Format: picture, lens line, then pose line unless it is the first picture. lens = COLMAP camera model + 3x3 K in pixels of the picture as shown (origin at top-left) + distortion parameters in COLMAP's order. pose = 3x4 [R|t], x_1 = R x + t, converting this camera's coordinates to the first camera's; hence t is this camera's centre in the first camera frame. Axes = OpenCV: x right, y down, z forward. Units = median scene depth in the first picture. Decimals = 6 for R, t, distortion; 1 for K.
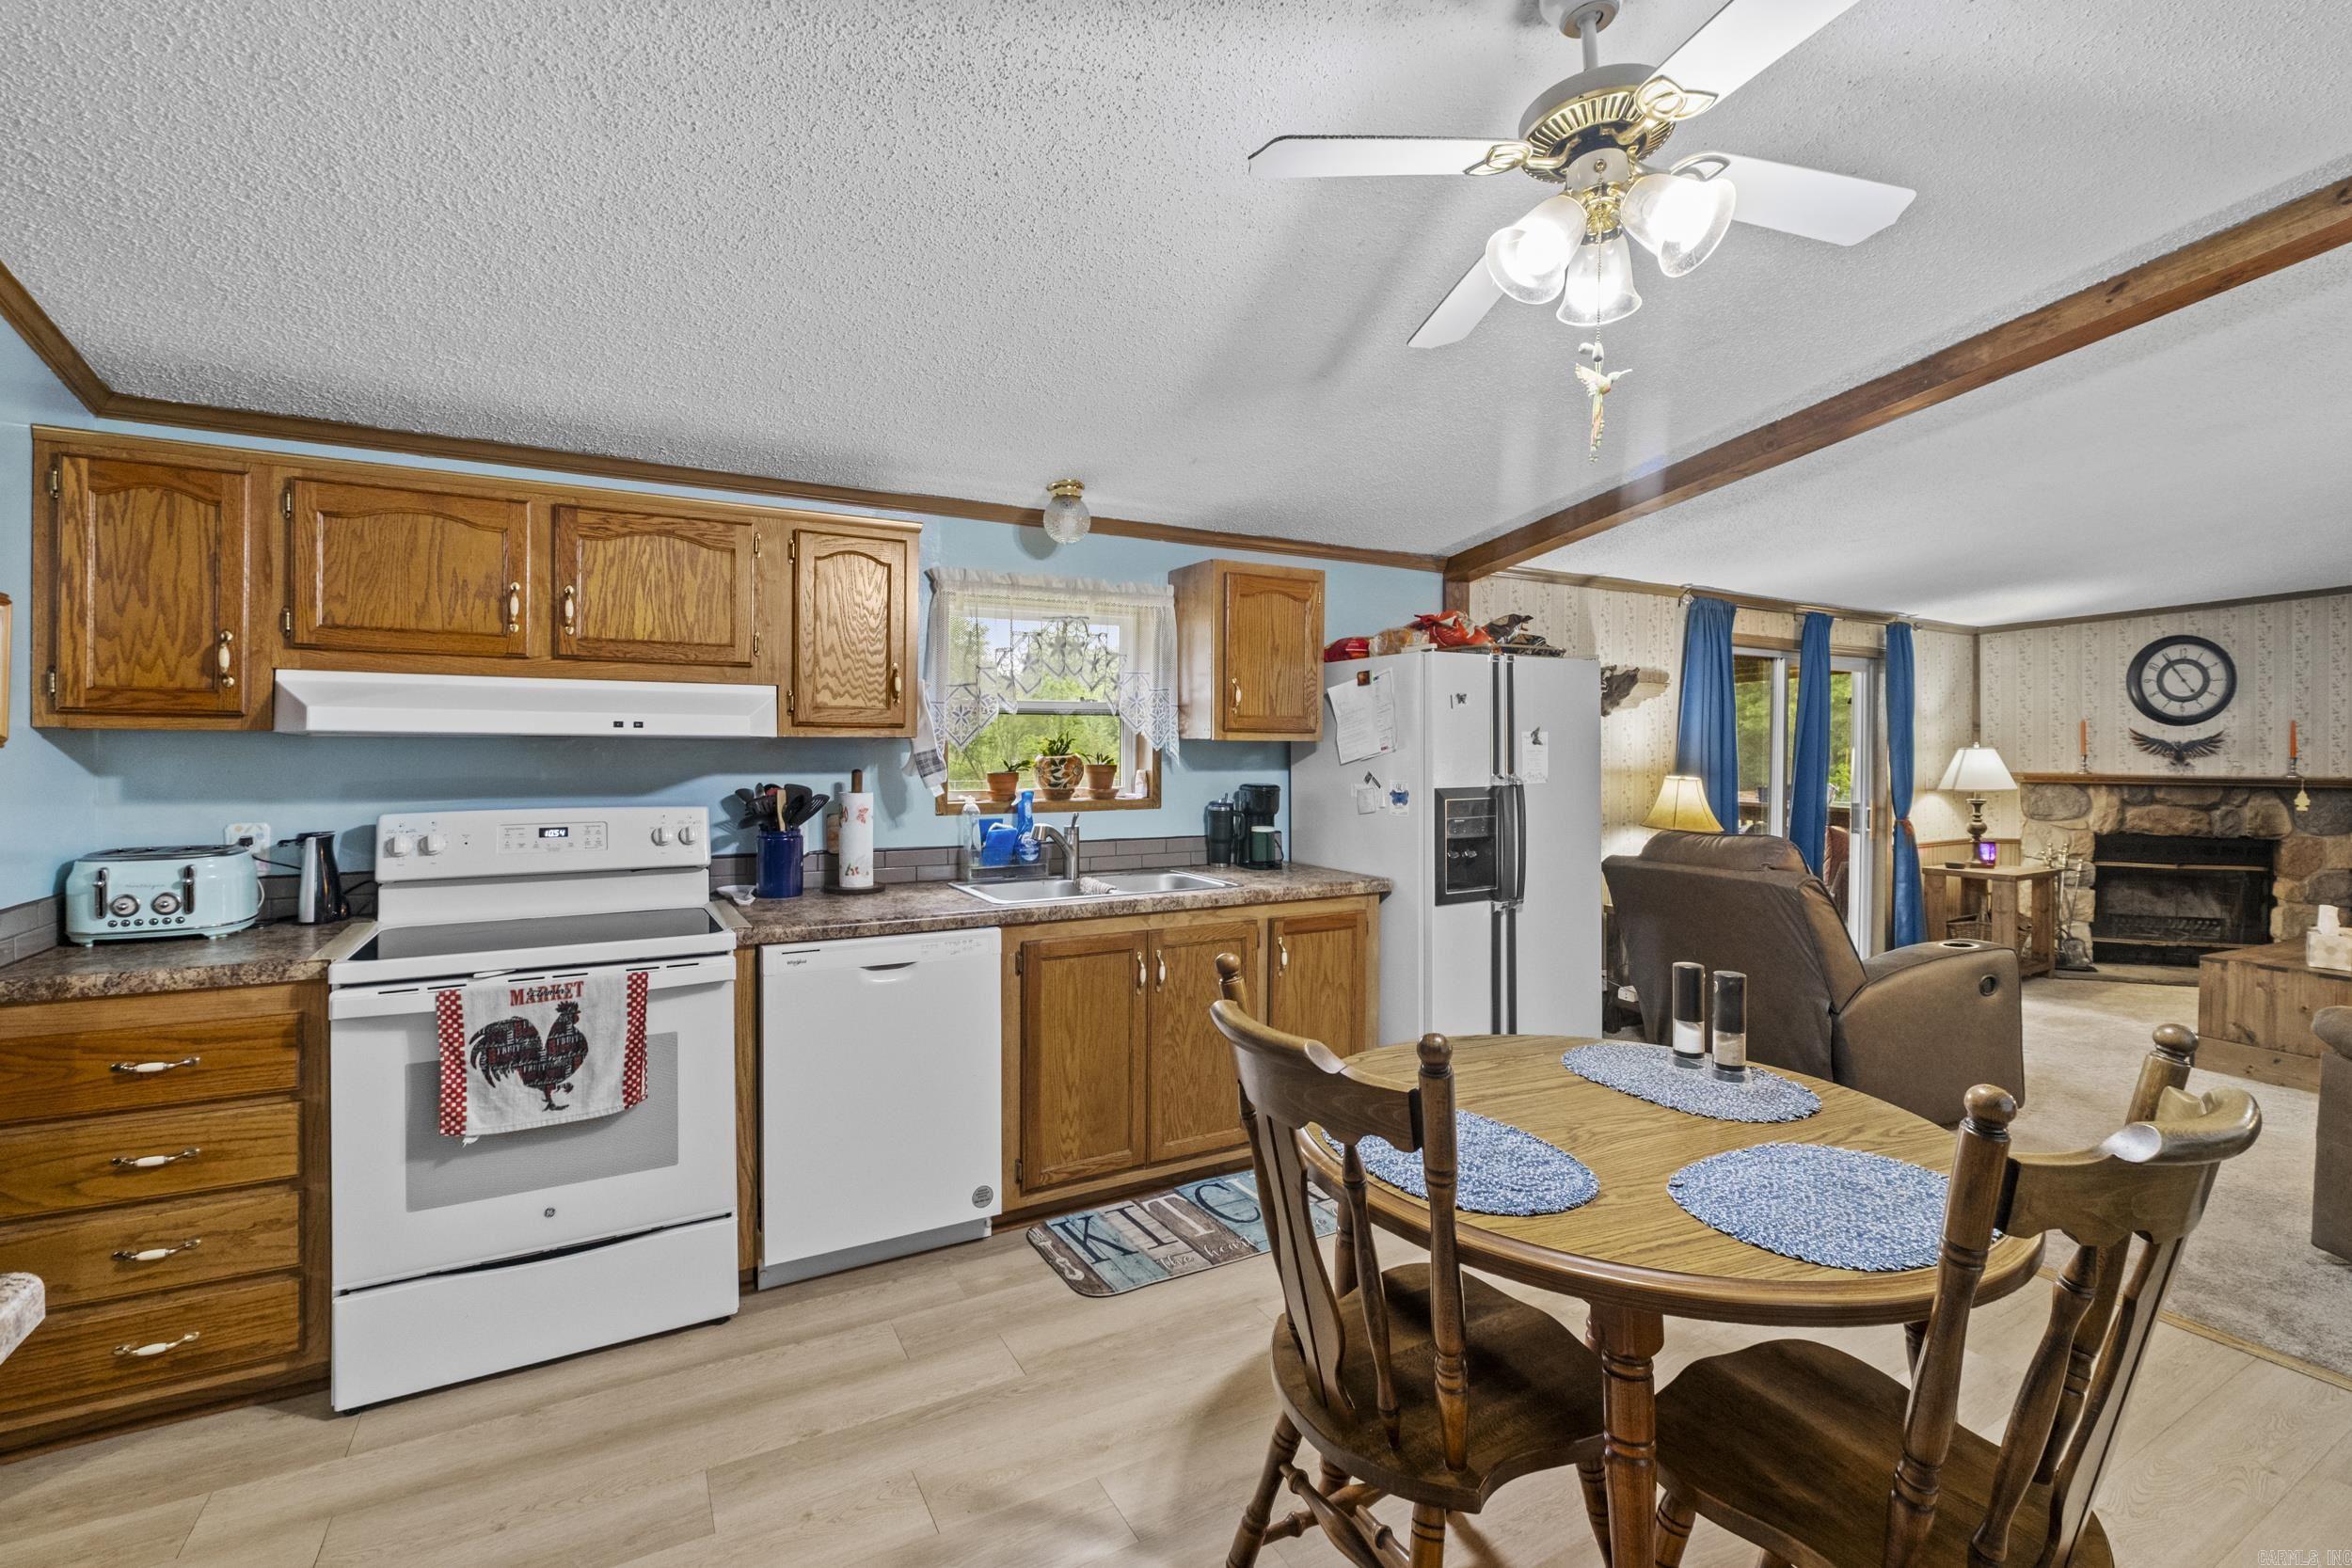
lens RADIAL K [[1026.5, 0, 1168.2], [0, 1026.5, 759.0], [0, 0, 1]] dist [-0.008723, 0.000884]
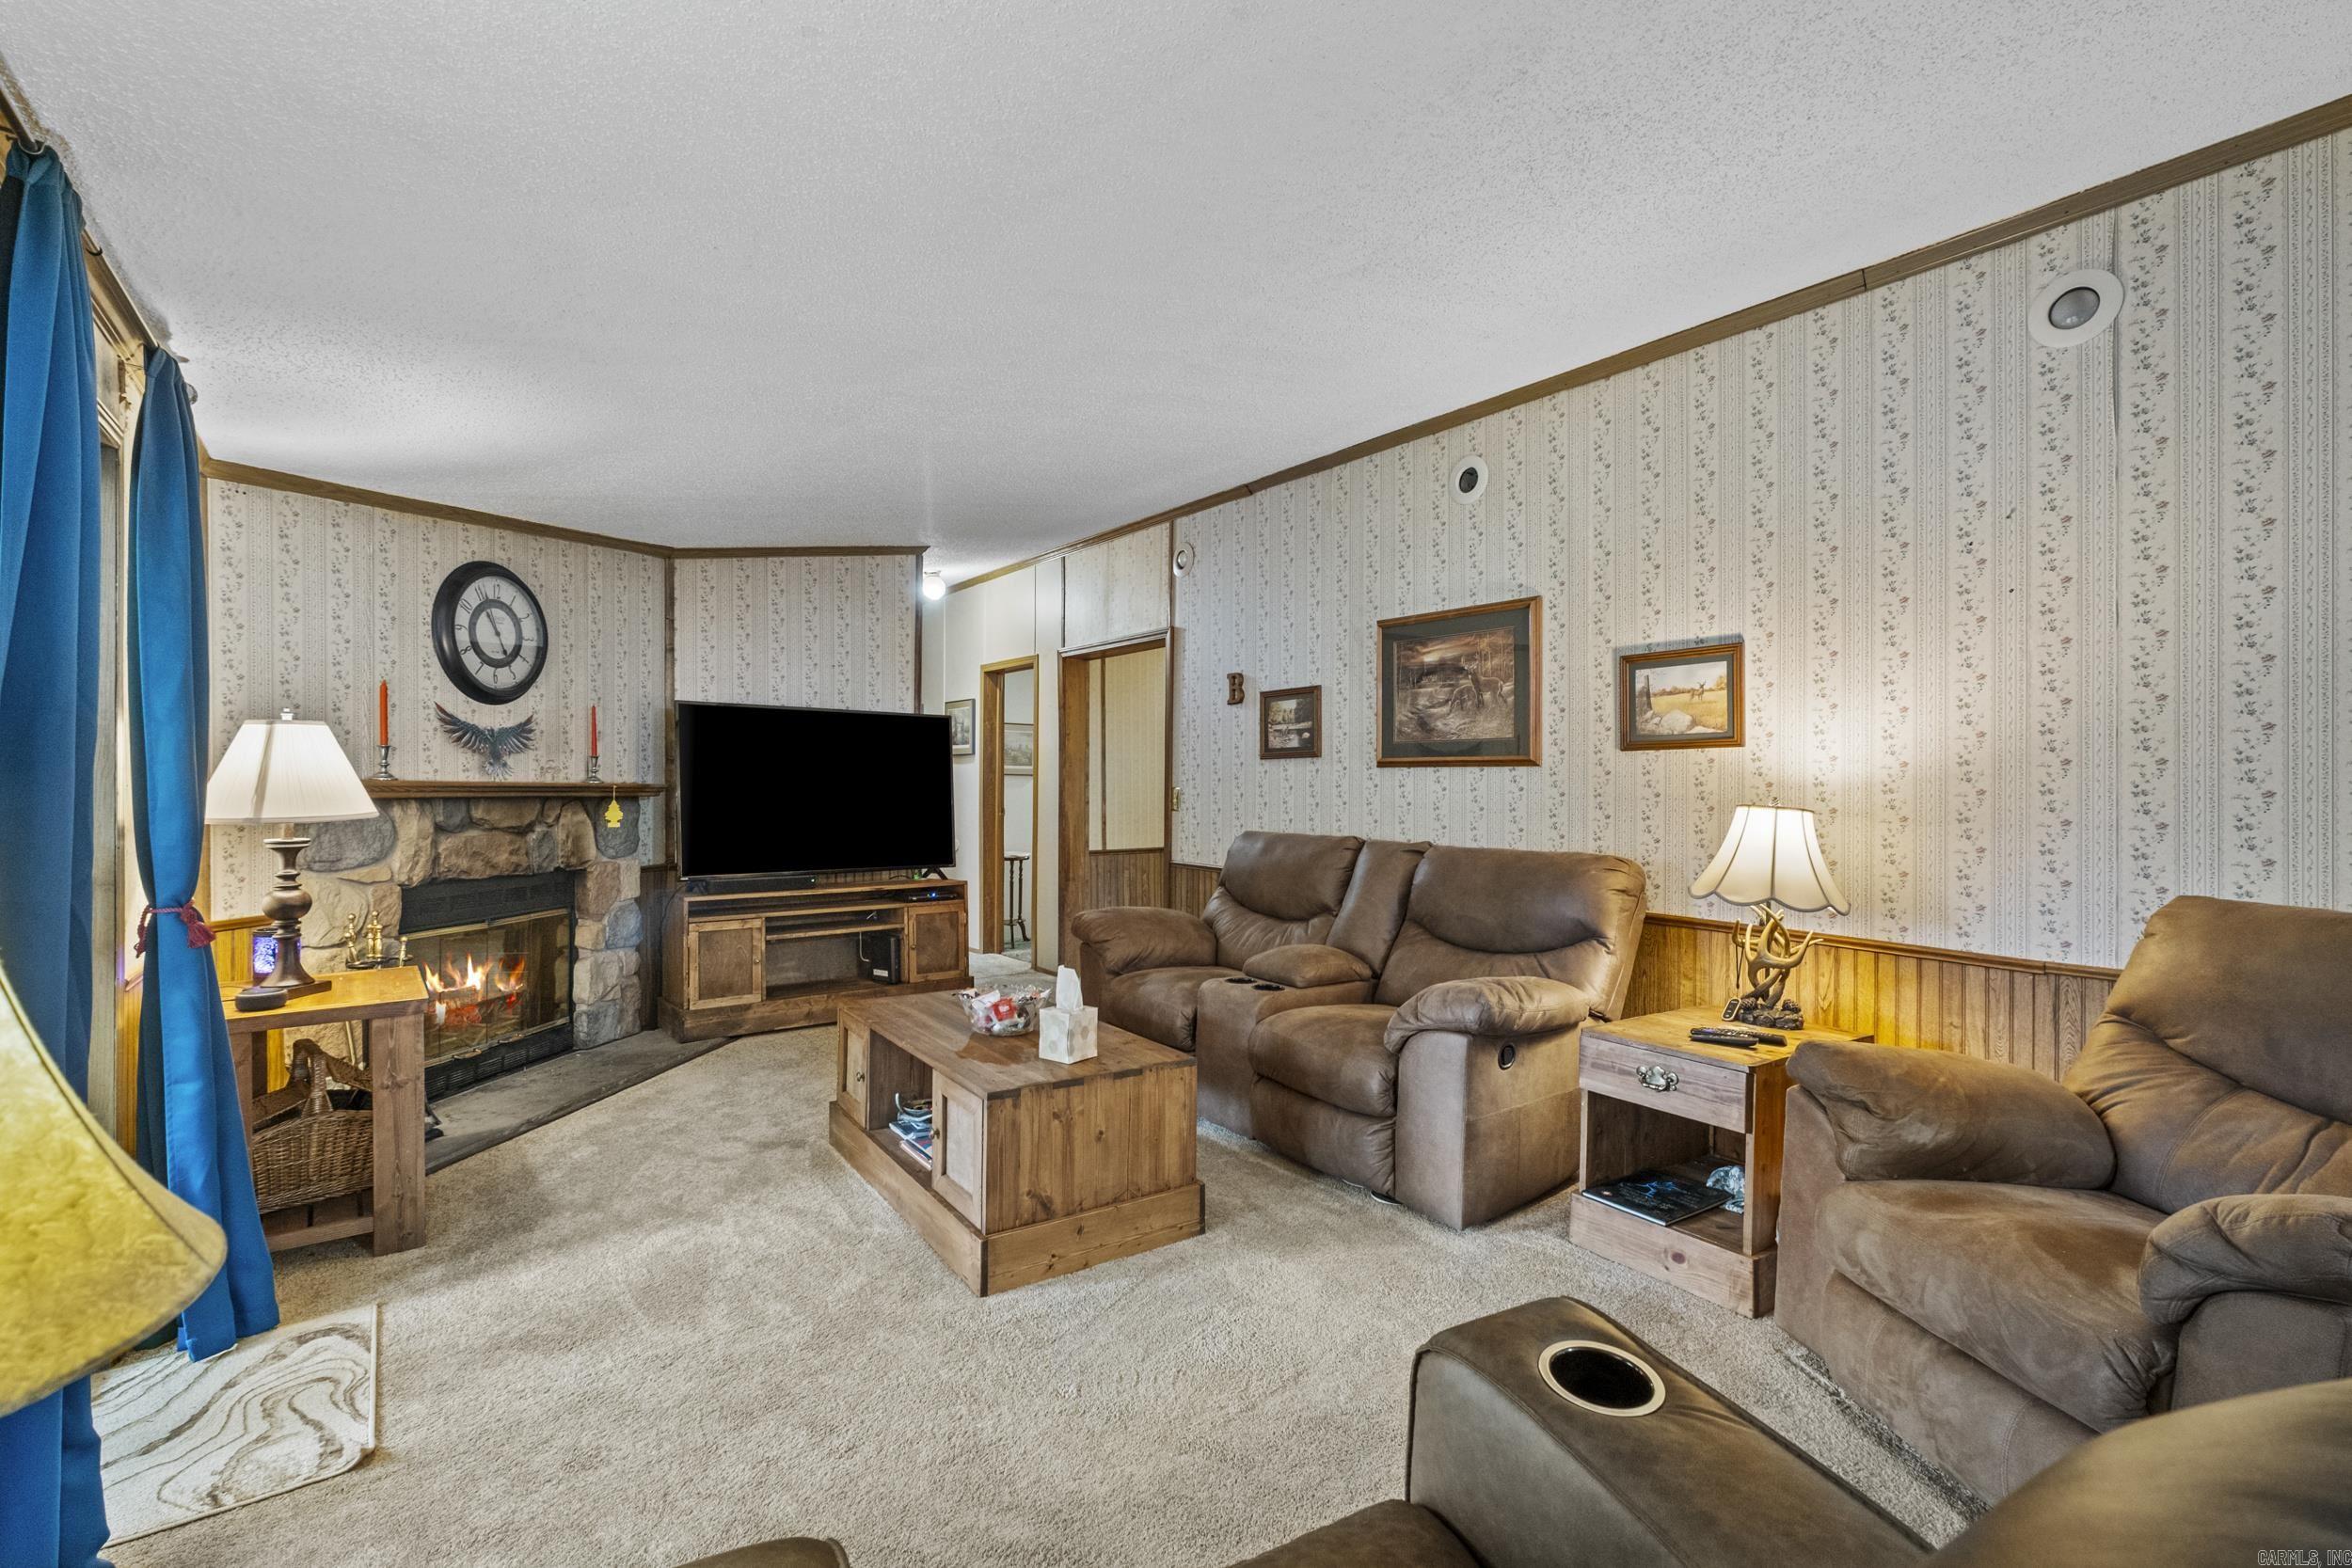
lens RADIAL K [[1026.5, 0, 1165.9], [0, 1026.5, 782.0], [0, 0, 1]] dist [-0.008723, 0.000884]
pose [[-0.135992, -0.006387, 0.990689, 0.596935], [-0.001057, 0.999980, 0.006302, 0.023372], [-0.990709, -0.000190, -0.135996, 1.332138]]
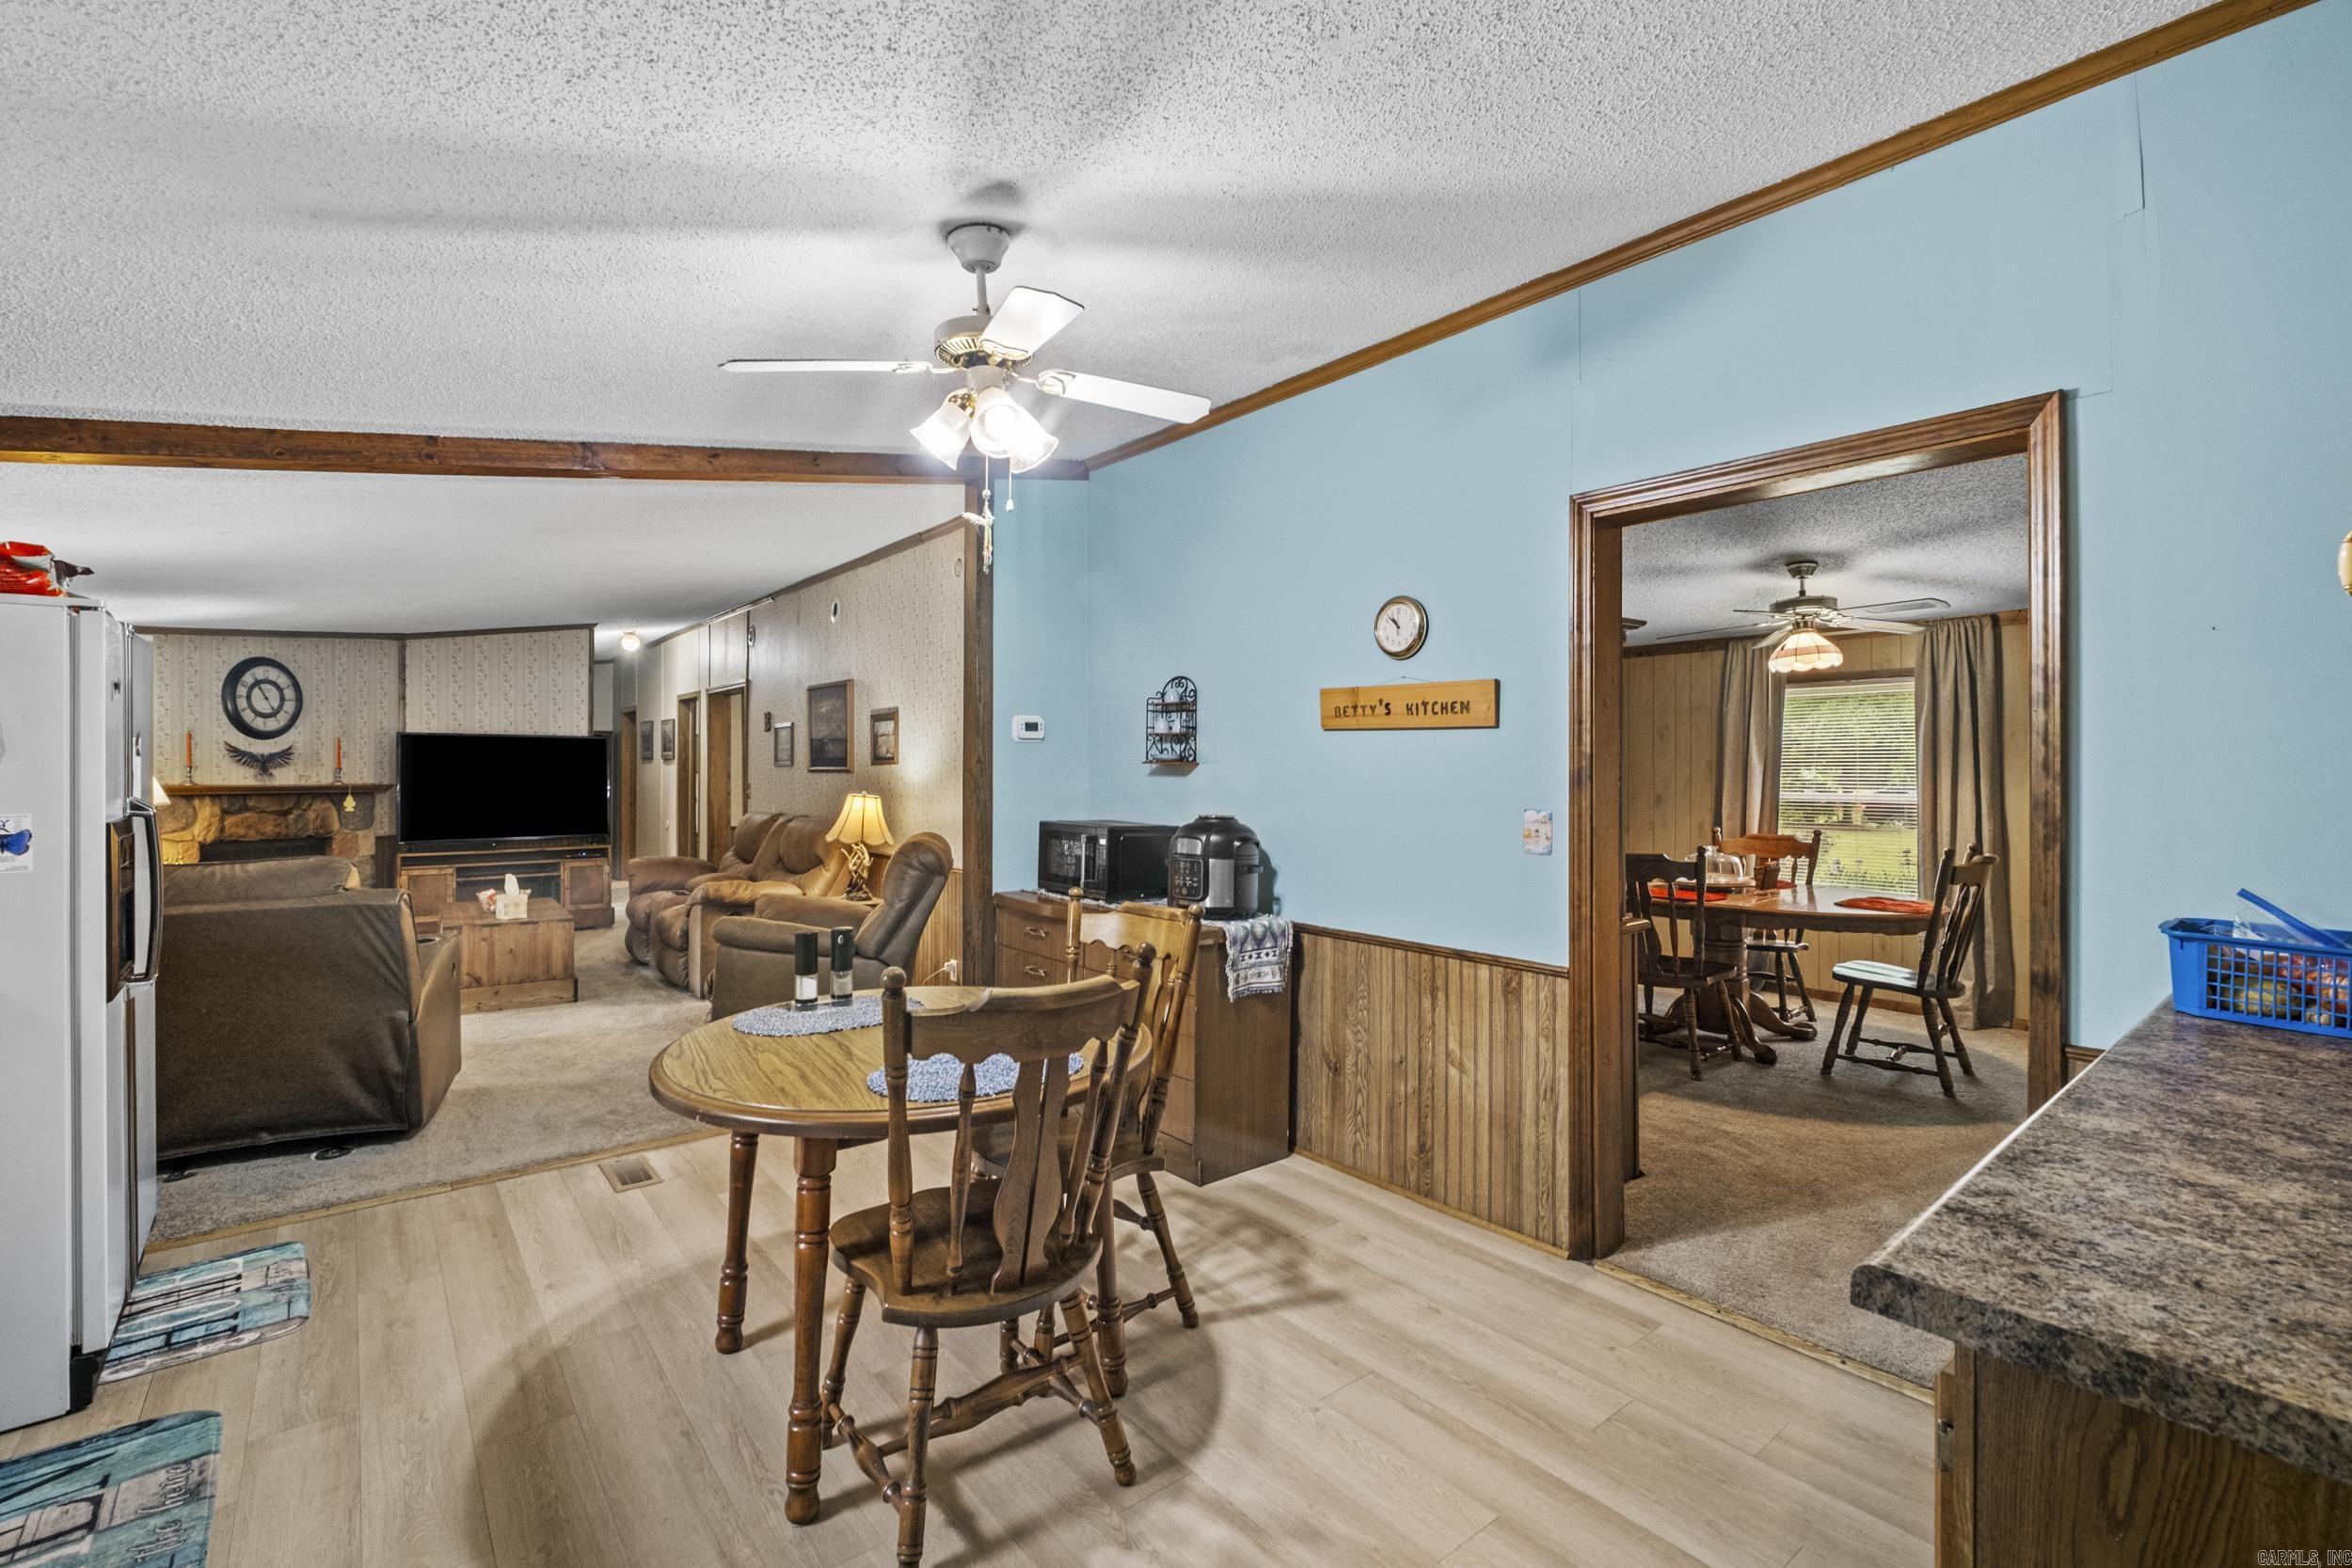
lens RADIAL K [[1026.5, 0, 1160.1], [0, 1026.5, 762.3], [0, 0, 1]] dist [-0.008723, 0.000884]
pose [[-0.172743, 0.000779, 0.984967, -0.516621], [0.003856, 0.999993, -0.000115, -0.008212], [-0.984959, 0.003778, -0.172744, 0.470776]]
